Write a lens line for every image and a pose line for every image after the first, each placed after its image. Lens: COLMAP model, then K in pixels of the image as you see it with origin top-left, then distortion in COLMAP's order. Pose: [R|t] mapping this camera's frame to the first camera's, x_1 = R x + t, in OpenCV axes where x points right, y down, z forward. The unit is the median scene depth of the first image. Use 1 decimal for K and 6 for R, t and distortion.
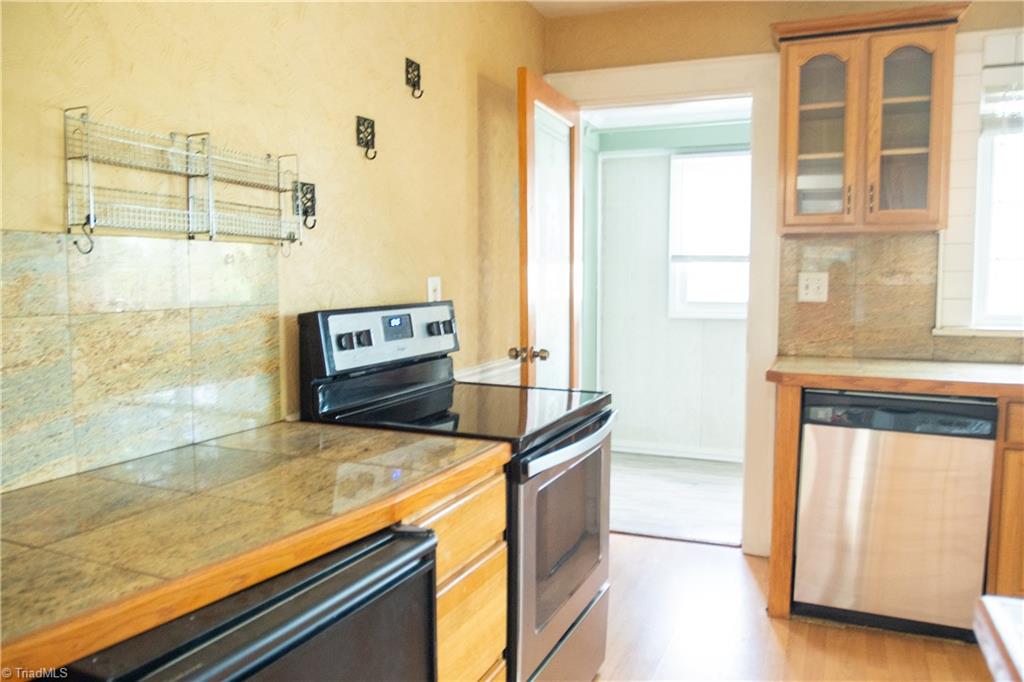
lens RADIAL K [[790.2, 0, 487.3], [0, 790.2, 345.6], [0, 0, 1]] dist [-0.043461, 0.012309]
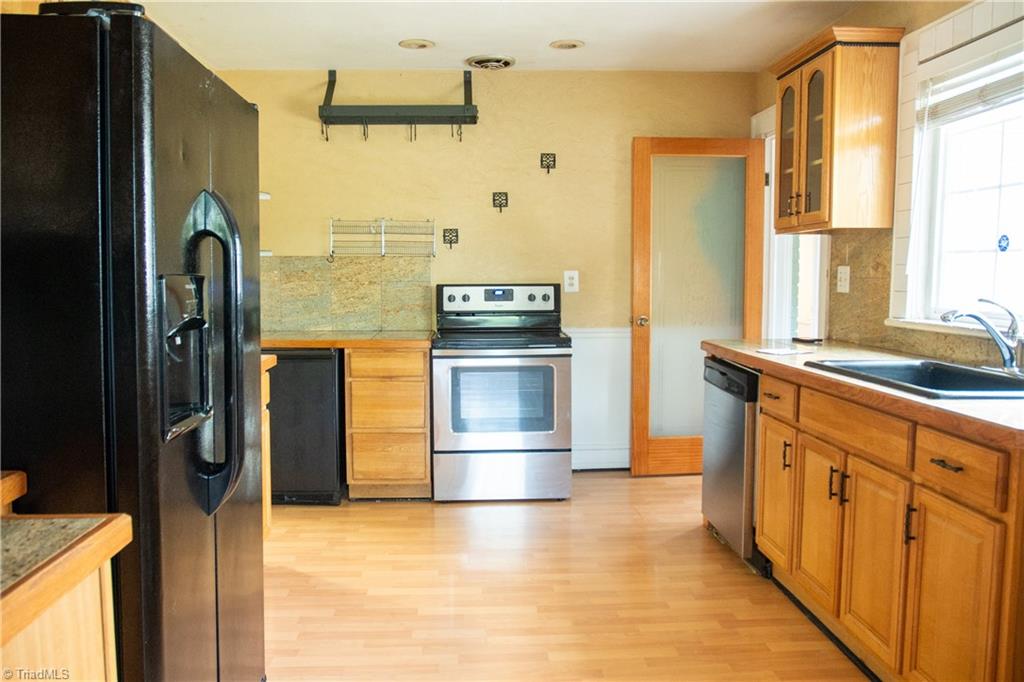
lens RADIAL K [[794.8, 0, 512.0], [0, 794.8, 341.0], [0, 0, 1]] dist [-0.021994, 0.002182]
pose [[0.461900, 0.078844, -0.883421, 1.326469], [-0.078488, 0.995767, 0.047833, -0.004517], [0.883453, 0.047243, 0.466133, 0.063282]]
